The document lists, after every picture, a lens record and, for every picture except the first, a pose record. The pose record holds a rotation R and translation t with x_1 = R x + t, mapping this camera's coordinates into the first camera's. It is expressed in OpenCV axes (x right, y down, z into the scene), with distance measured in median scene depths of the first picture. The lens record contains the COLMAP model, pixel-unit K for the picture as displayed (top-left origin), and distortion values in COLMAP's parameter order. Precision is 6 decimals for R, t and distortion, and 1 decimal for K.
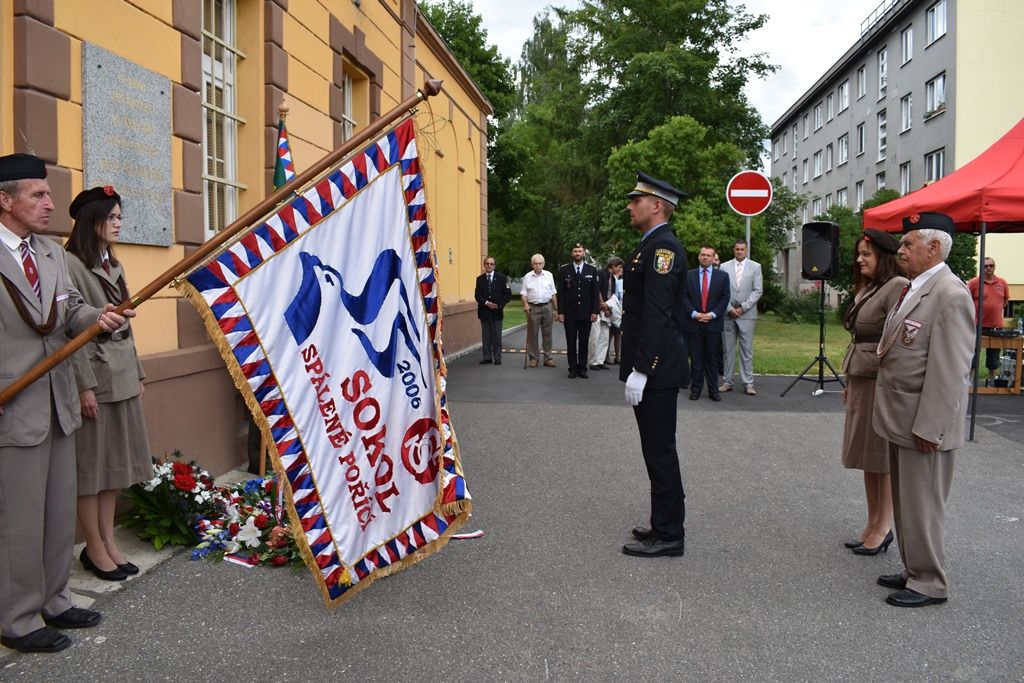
lens RADIAL K [[806.8, 0, 517.1], [0, 806.8, 341.8], [0, 0, 1]] dist [-0.100858, 0.015846]
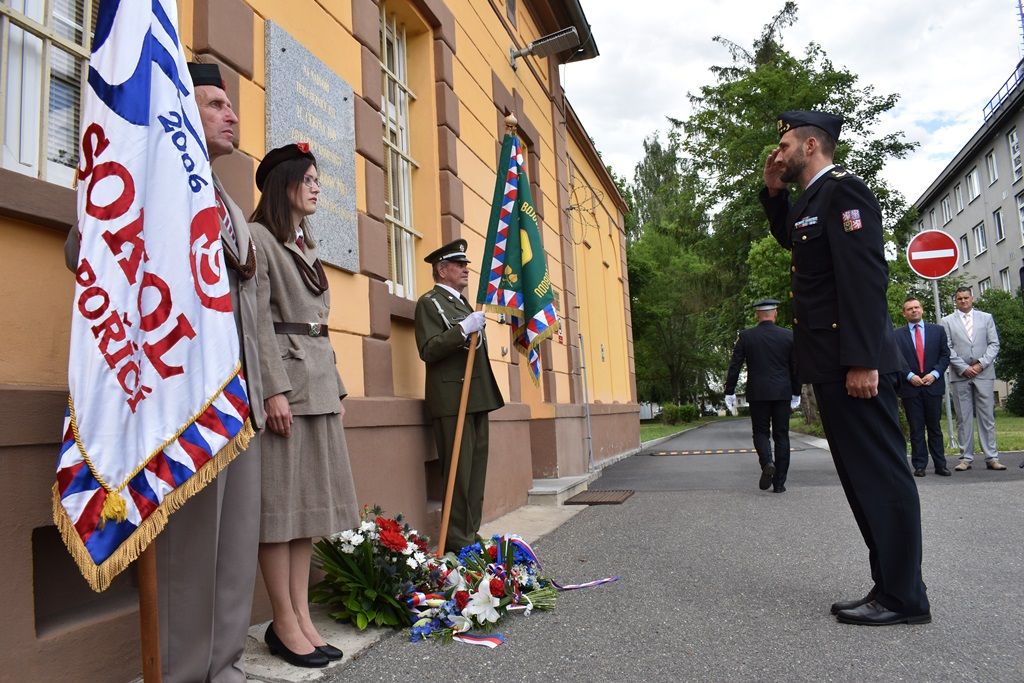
lens RADIAL K [[806.8, 0, 513.9], [0, 806.8, 347.0], [0, 0, 1]] dist [-0.100858, 0.015846]
pose [[0.987251, -0.070863, -0.142524, -0.080923], [0.047141, 0.985430, -0.163416, 0.056052], [0.152028, 0.154614, 0.976208, 0.106911]]
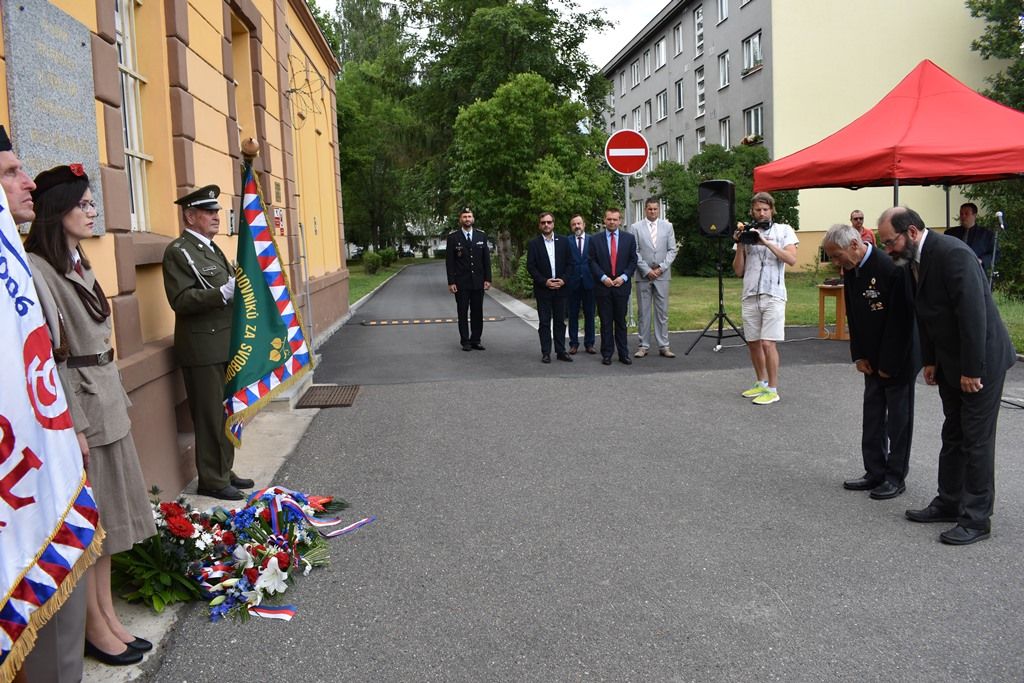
lens RADIAL K [[806.8, 0, 519.1], [0, 806.8, 347.7], [0, 0, 1]] dist [-0.100858, 0.015846]
pose [[0.972563, -0.068638, 0.222283, -0.110348], [0.056111, 0.996485, 0.062196, -0.016864], [-0.225770, -0.048017, 0.972996, 0.060220]]
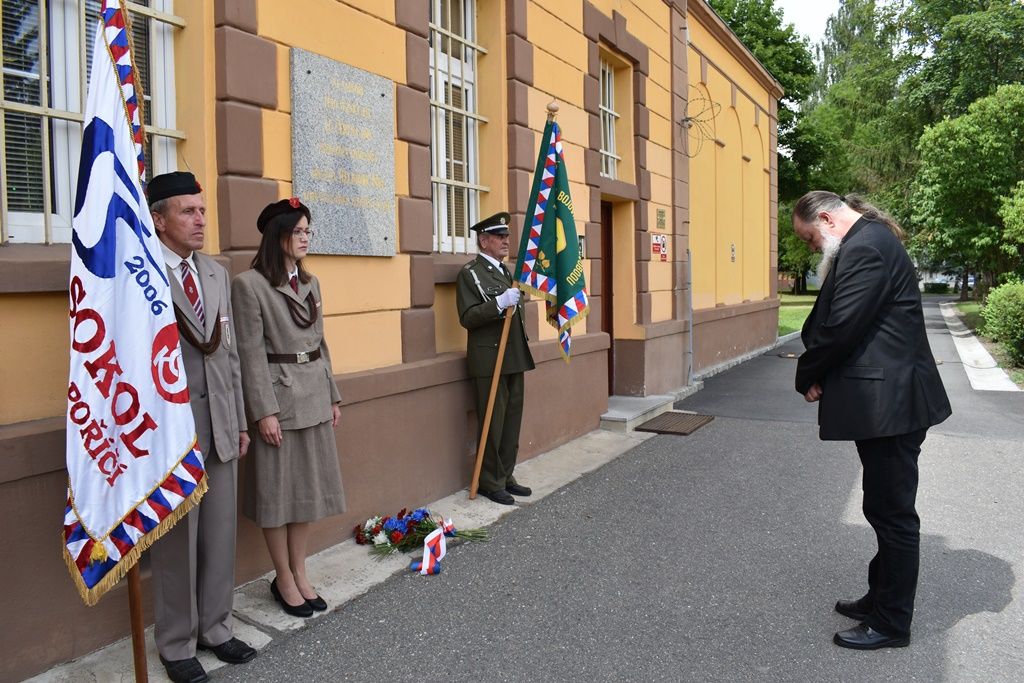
lens RADIAL K [[806.8, 0, 508.4], [0, 806.8, 349.8], [0, 0, 1]] dist [-0.100858, 0.015846]
pose [[0.930738, 0.020880, -0.365090, 0.024325], [-0.014653, 0.999696, 0.019817, -0.015597], [0.365393, -0.013095, 0.930761, 0.077360]]
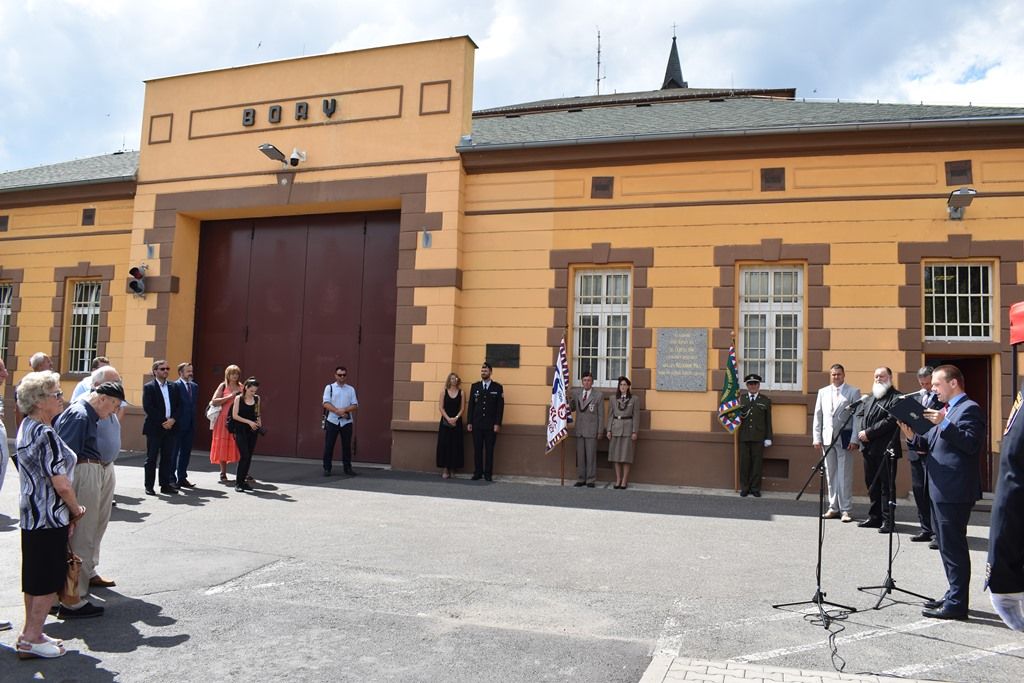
lens RADIAL K [[806.8, 0, 510.3], [0, 806.8, 345.7], [0, 0, 1]] dist [-0.100858, 0.015846]
pose [[-0.210425, -0.072981, -0.974882, 1.220763], [-0.104394, 0.993185, -0.051818, -0.034217], [0.972020, 0.090868, -0.216609, 0.489204]]
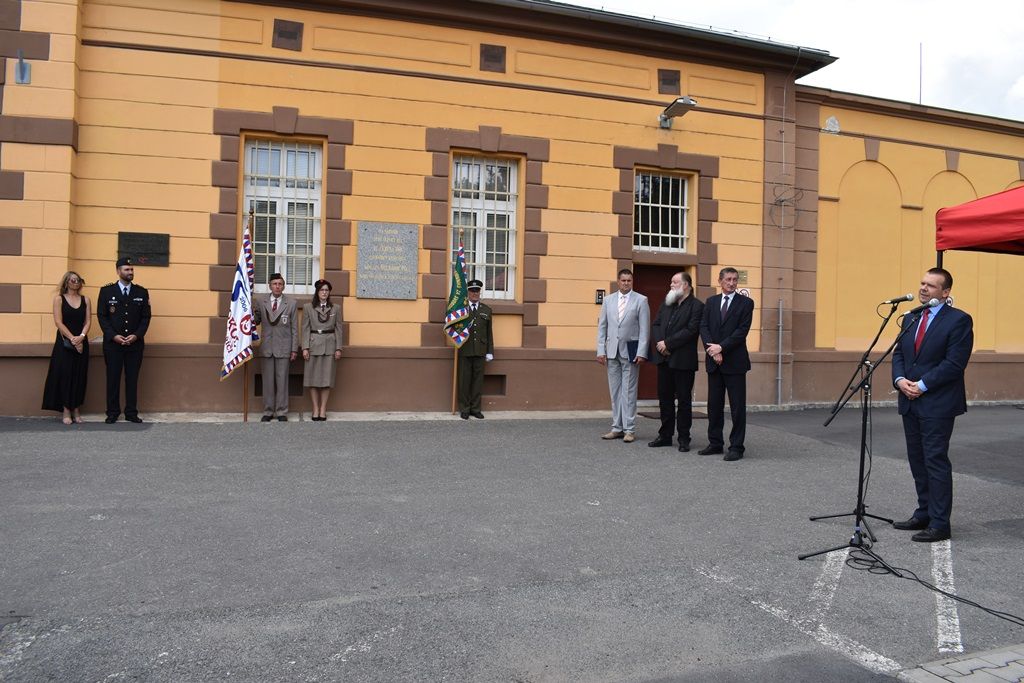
lens RADIAL K [[806.8, 0, 517.6], [0, 806.8, 345.8], [0, 0, 1]] dist [-0.100858, 0.015846]
pose [[0.415908, 0.029819, -0.908918, 0.925585], [-0.088805, 0.996017, -0.007960, 0.001941], [0.905060, 0.084027, 0.416899, 0.168243]]
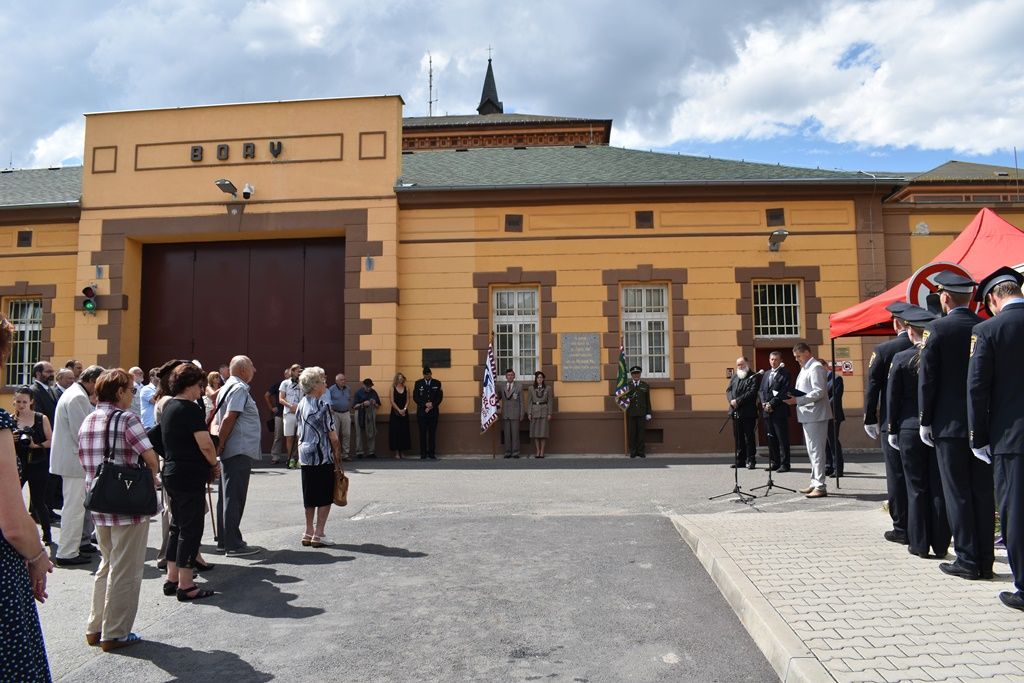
lens RADIAL K [[806.8, 0, 511.9], [0, 806.8, 348.2], [0, 0, 1]] dist [-0.100858, 0.015846]
pose [[0.034523, -0.075951, -0.996514, 1.621365], [-0.063631, 0.994918, -0.078034, 0.020115], [0.997376, 0.066103, 0.029515, 0.263091]]
